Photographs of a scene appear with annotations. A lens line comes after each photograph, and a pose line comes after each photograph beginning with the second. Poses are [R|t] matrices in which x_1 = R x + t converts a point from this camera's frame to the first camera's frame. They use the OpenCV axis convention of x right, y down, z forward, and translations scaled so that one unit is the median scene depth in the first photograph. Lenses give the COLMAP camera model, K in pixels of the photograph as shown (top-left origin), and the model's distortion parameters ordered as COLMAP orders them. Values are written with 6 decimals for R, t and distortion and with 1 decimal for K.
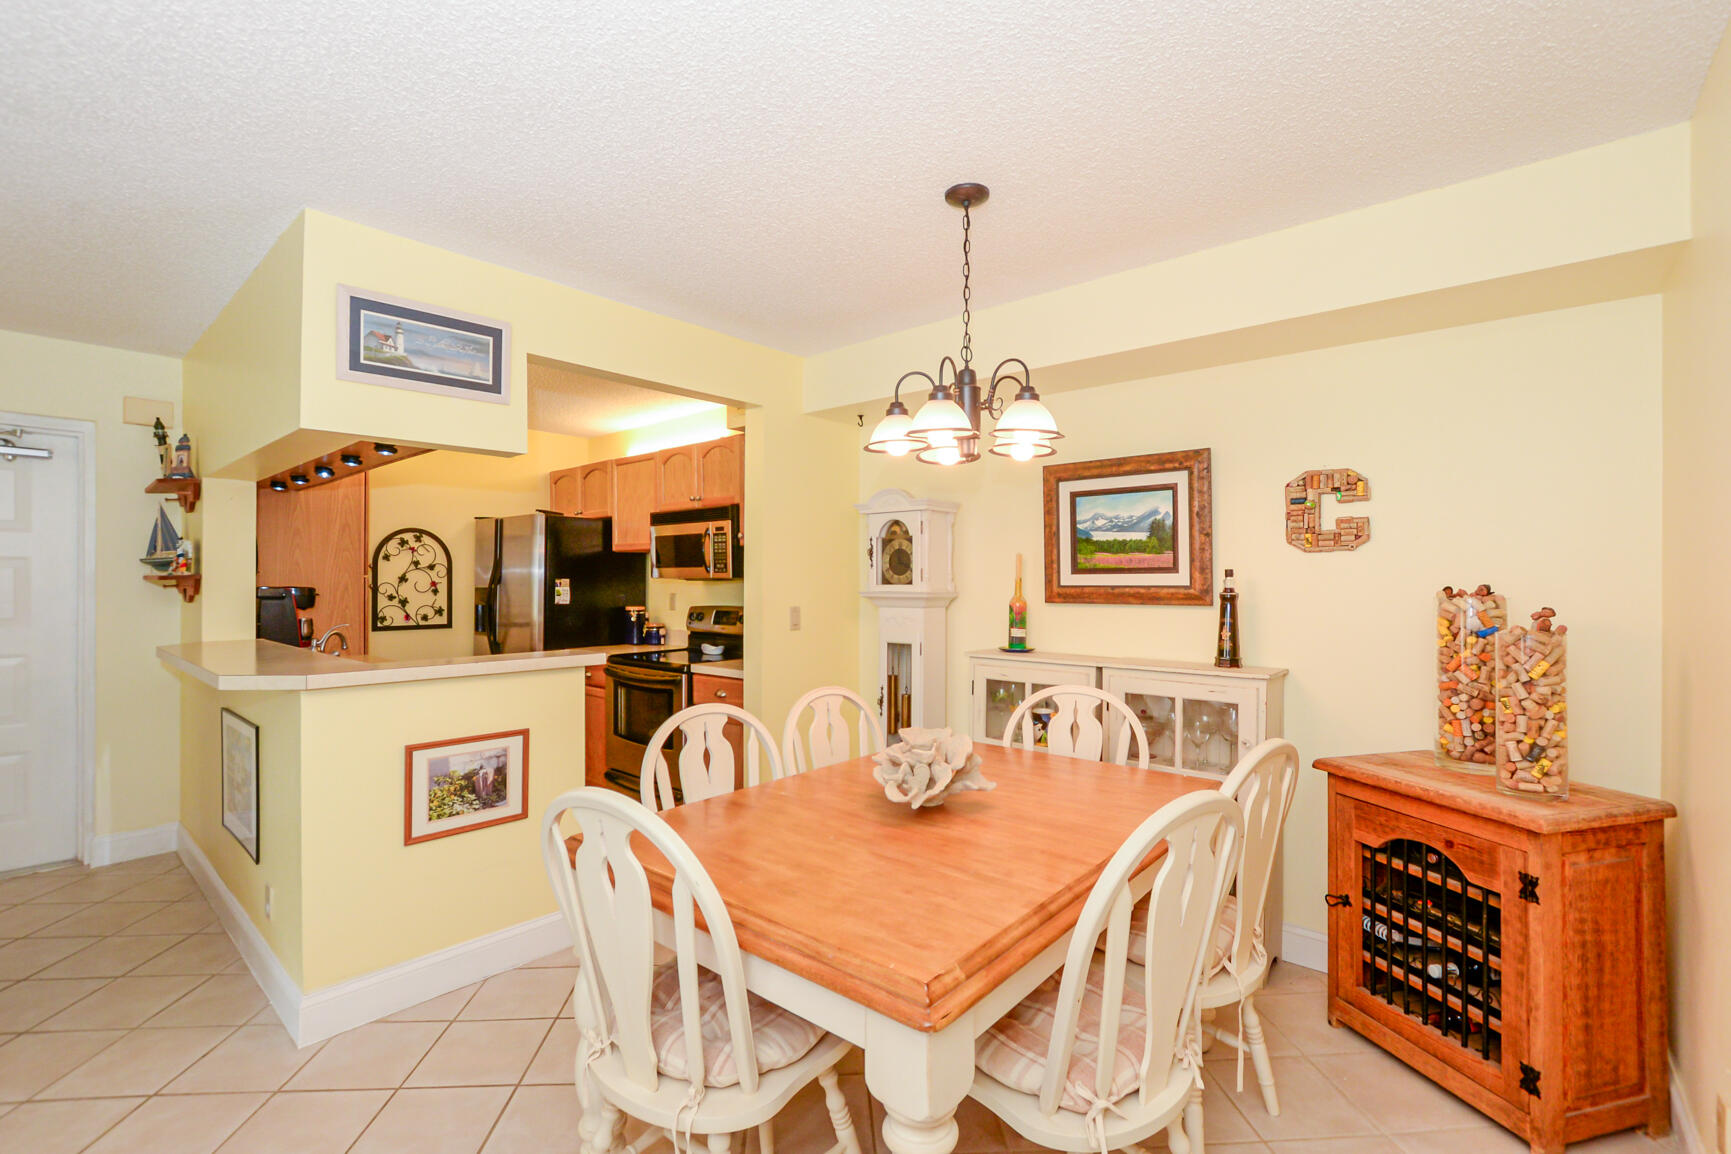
lens RADIAL K [[775.8, 0, 865.5], [0, 775.8, 577.0], [0, 0, 1]] dist [-0.017285, 0.000598]
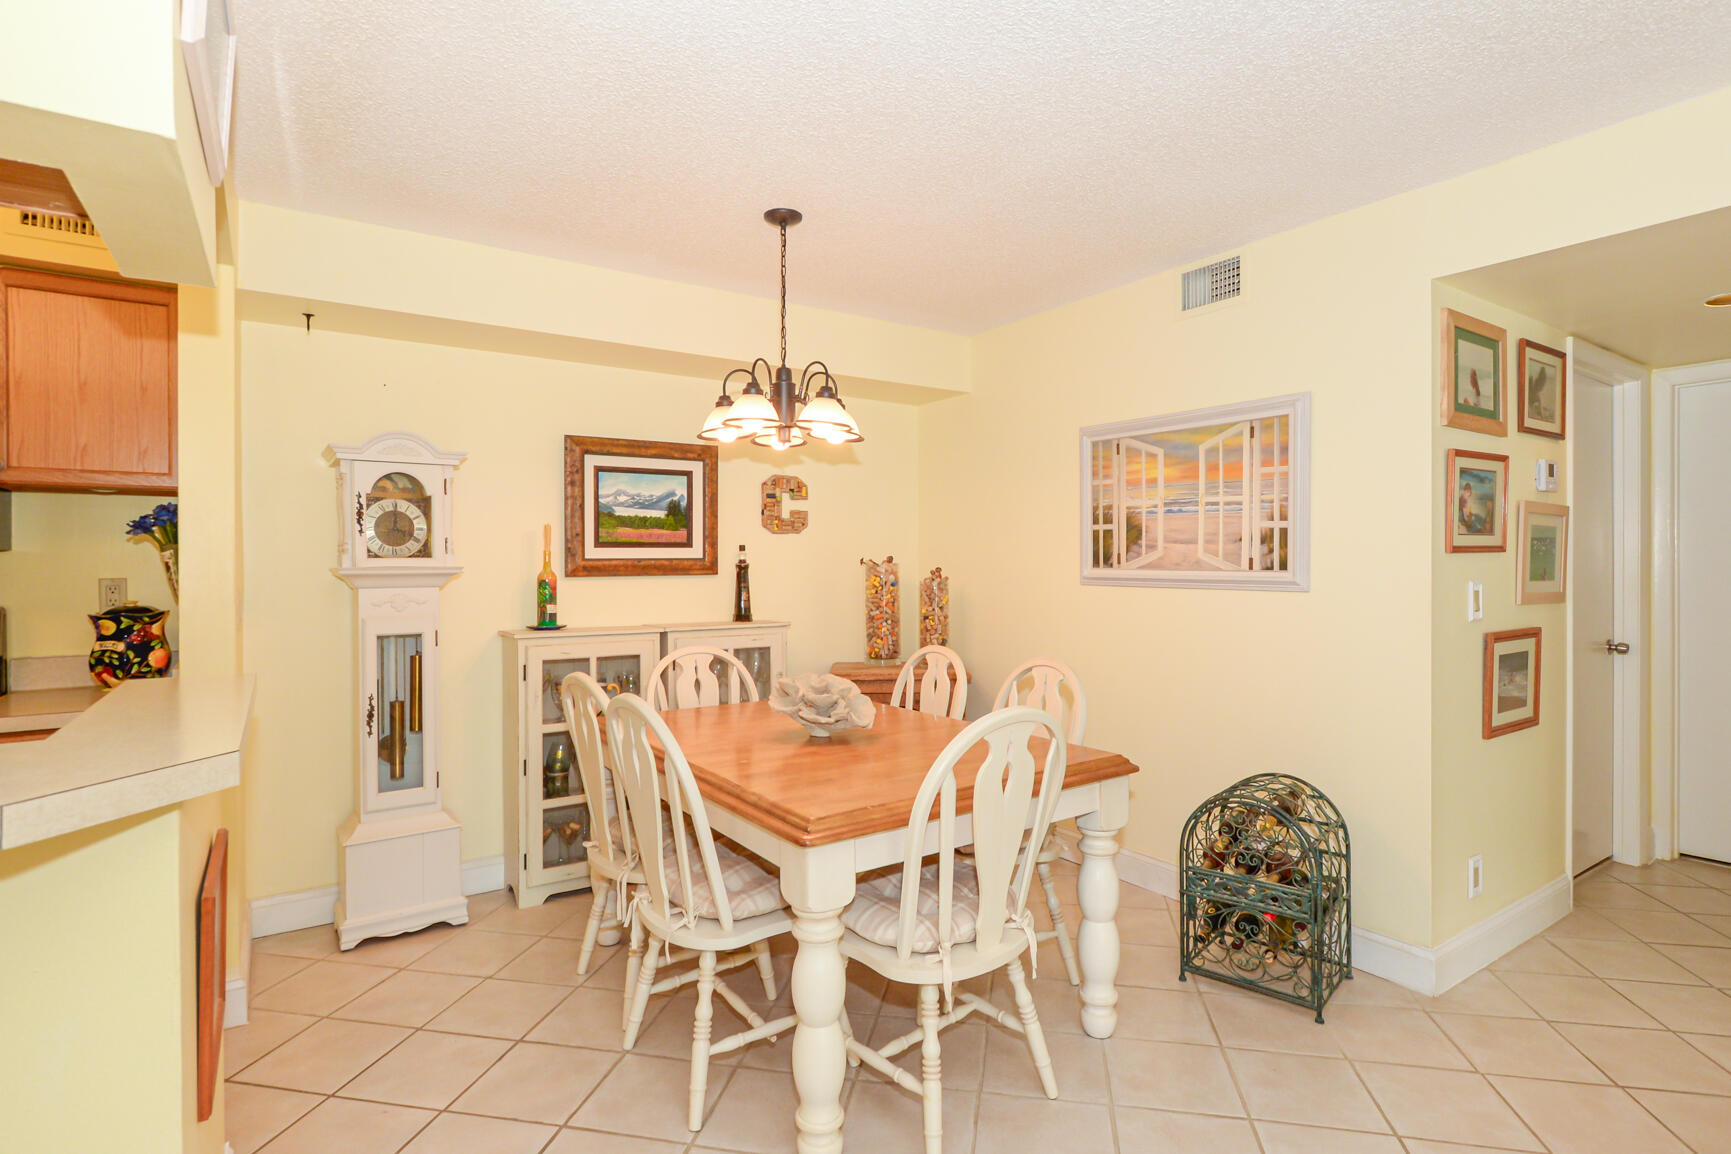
lens RADIAL K [[877.2, 0, 865.5], [0, 877.2, 577.0], [0, 0, 1]] dist [-0.000137, 0.000446]
pose [[0.245355, -0.012184, 0.969357, -0.671369], [0.005019, 0.999924, 0.011298, 0.021004], [-0.969420, 0.002093, 0.245398, 0.340613]]
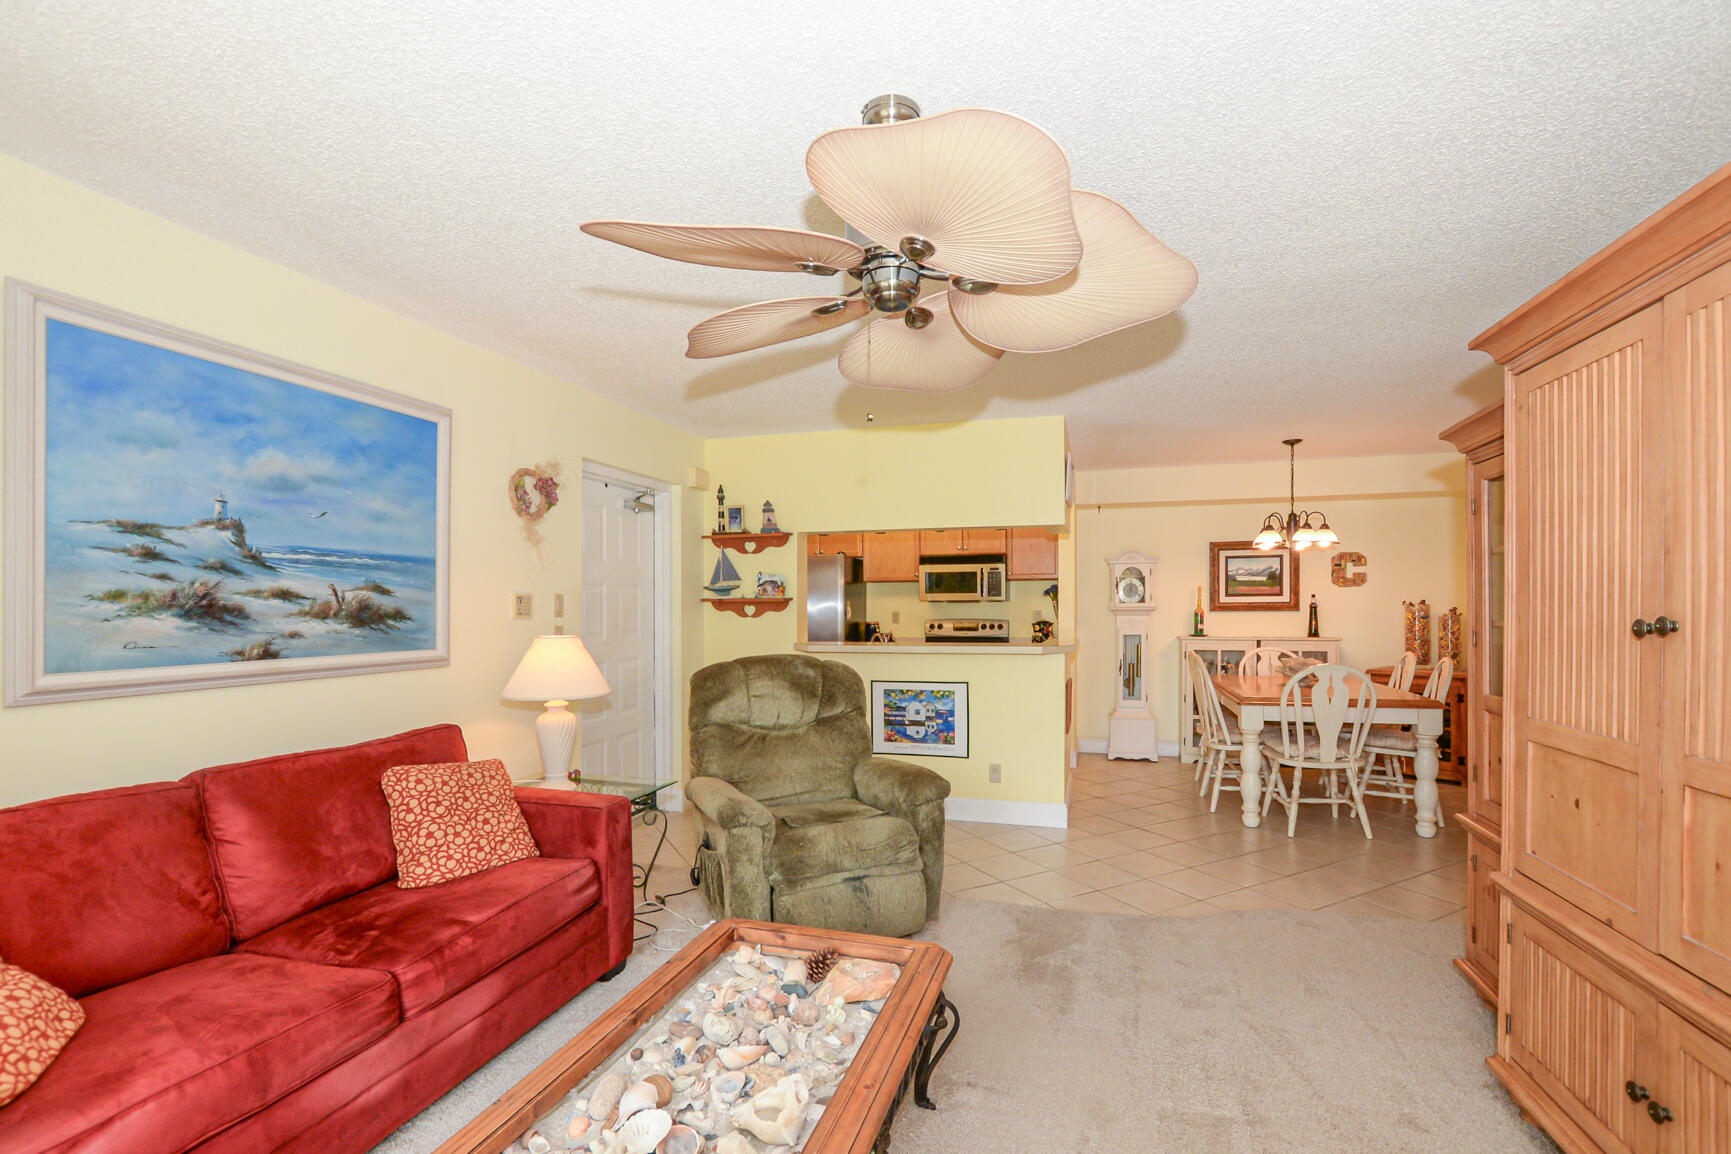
lens RADIAL K [[806.6, 0, 868.5], [0, 806.6, 612.1], [0, 0, 1]] dist [-0.001301, -0.000009]
pose [[0.904732, -0.007933, 0.425907, -1.309791], [0.004752, 0.999952, 0.008530, 0.012403], [-0.425955, -0.005693, 0.904727, -0.447040]]
